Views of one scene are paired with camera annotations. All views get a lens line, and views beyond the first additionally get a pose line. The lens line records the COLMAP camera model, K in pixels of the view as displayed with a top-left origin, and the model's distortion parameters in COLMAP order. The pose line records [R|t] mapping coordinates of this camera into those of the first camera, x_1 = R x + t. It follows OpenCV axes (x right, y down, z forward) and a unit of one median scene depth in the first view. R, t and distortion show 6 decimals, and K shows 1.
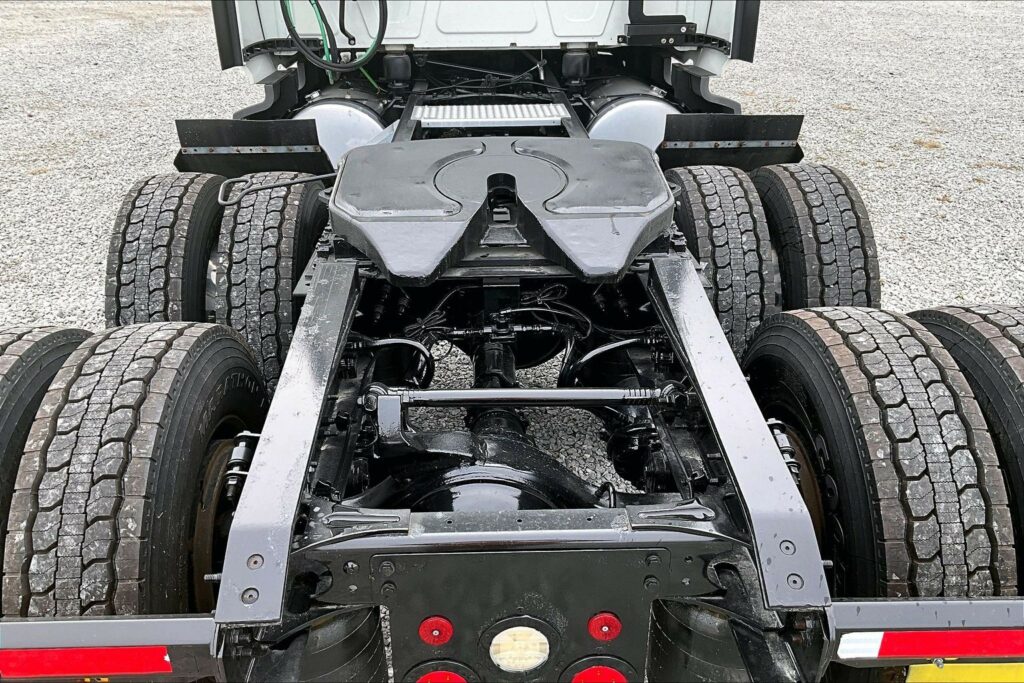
lens RADIAL K [[846.9, 0, 516.9], [0, 846.9, 346.9], [0, 0, 1]] dist [0.072929, -0.131834]
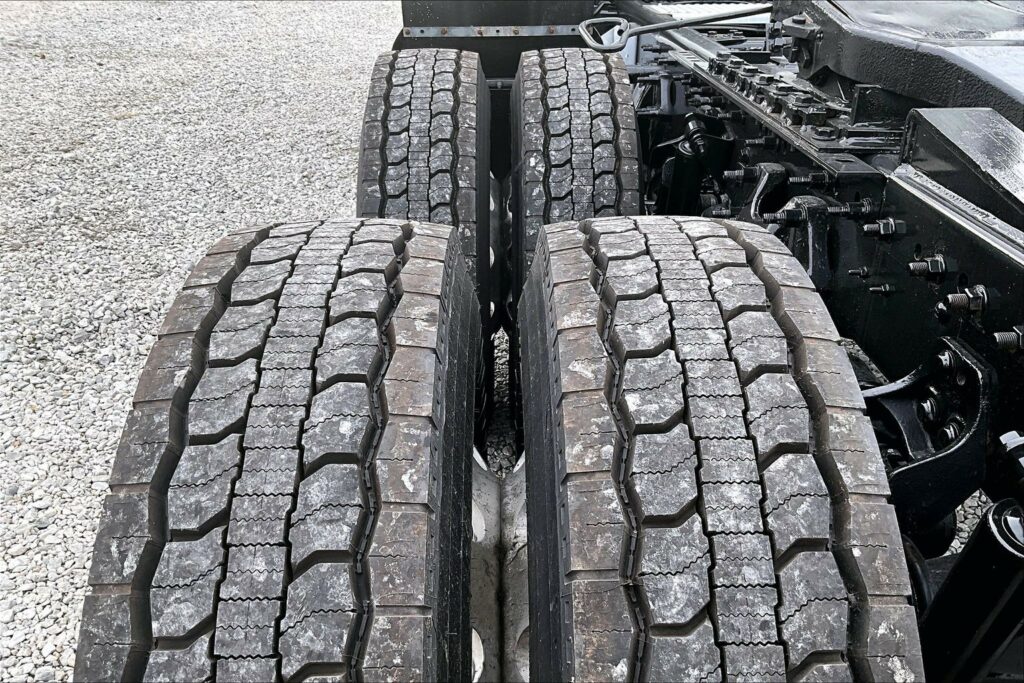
lens RADIAL K [[846.9, 0, 504.4], [0, 846.9, 341.3], [0, 0, 1]] dist [0.072929, -0.131834]
pose [[0.999340, 0.016212, -0.032506, -0.342033], [-0.016035, 0.999855, 0.005691, 0.033104], [0.032593, -0.005166, 0.999455, 0.340650]]
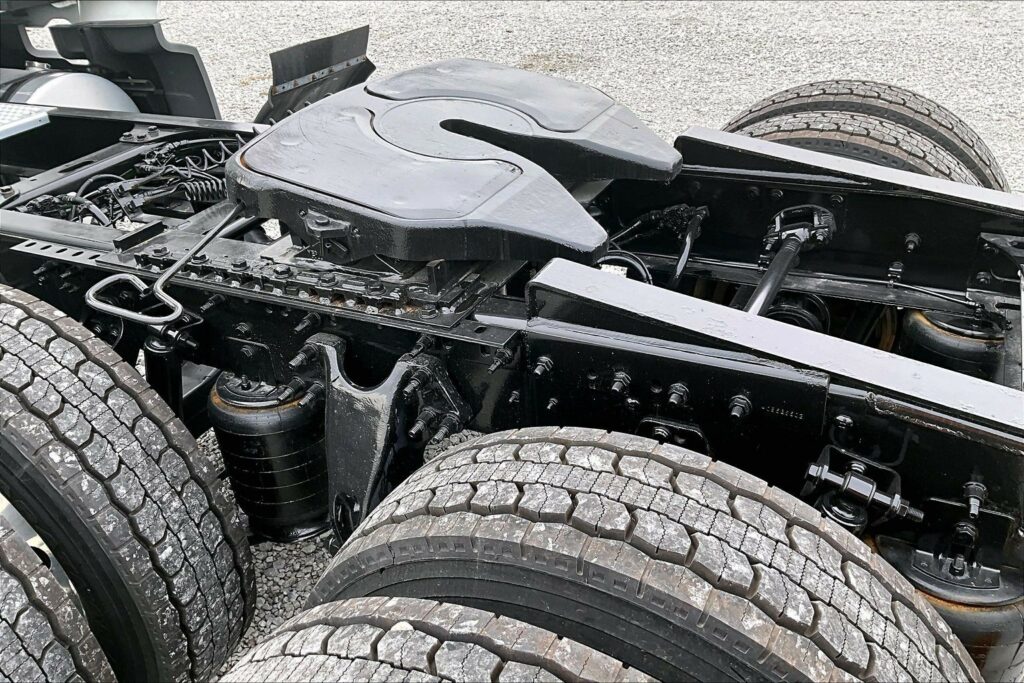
lens RADIAL K [[846.9, 0, 506.1], [0, 846.9, 336.4], [0, 0, 1]] dist [0.072929, -0.131834]
pose [[0.480292, -0.462020, 0.745558, -0.568666], [0.433345, 0.864024, 0.256271, -0.179650], [-0.762583, 0.199999, 0.615198, 0.441814]]
